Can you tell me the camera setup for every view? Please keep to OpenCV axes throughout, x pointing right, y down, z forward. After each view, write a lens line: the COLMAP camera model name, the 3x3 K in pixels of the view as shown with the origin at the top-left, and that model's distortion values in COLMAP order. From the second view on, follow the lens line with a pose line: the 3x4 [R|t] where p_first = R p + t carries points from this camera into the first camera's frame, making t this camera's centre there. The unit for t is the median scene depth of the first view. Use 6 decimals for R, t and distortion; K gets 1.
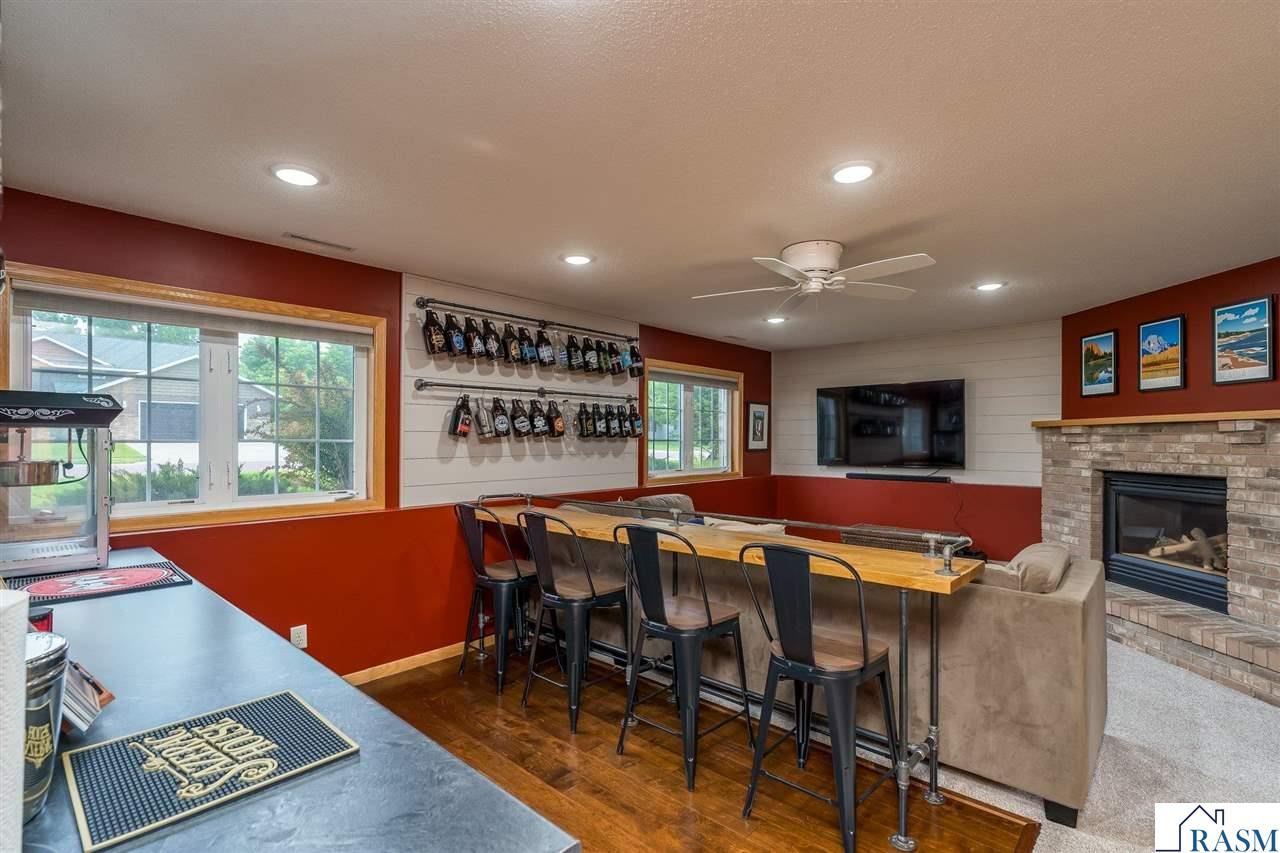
lens RADIAL K [[588.9, 0, 648.4], [0, 588.9, 437.5], [0, 0, 1]] dist [0.012589, 0.000067]
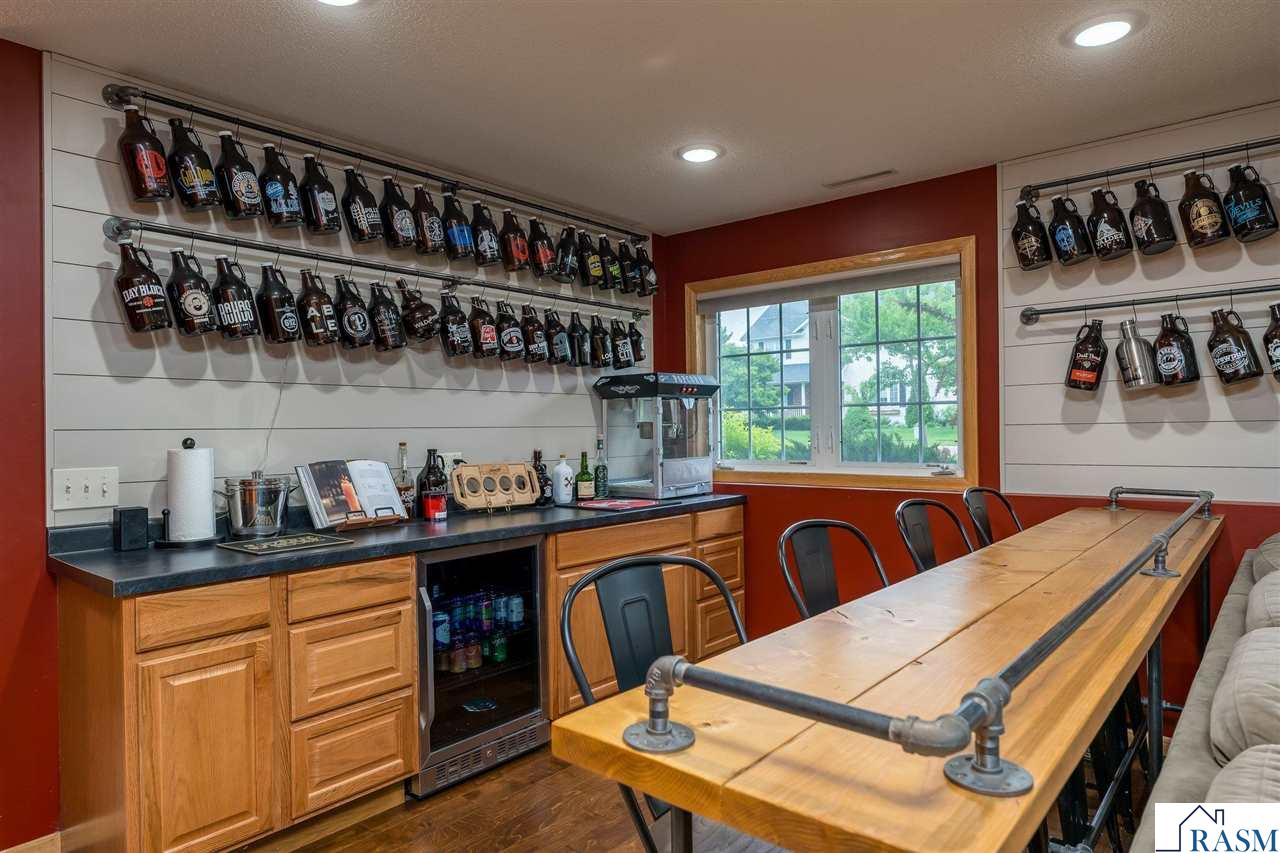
lens RADIAL K [[786.4, 0, 641.5], [0, 786.4, 423.7], [0, 0, 1]] dist [0.004806, 0.000695]
pose [[0.037974, -0.004975, -0.999266, 0.494890], [0.018317, 0.999823, -0.004281, 0.030080], [0.999111, -0.018141, 0.038058, 0.501236]]
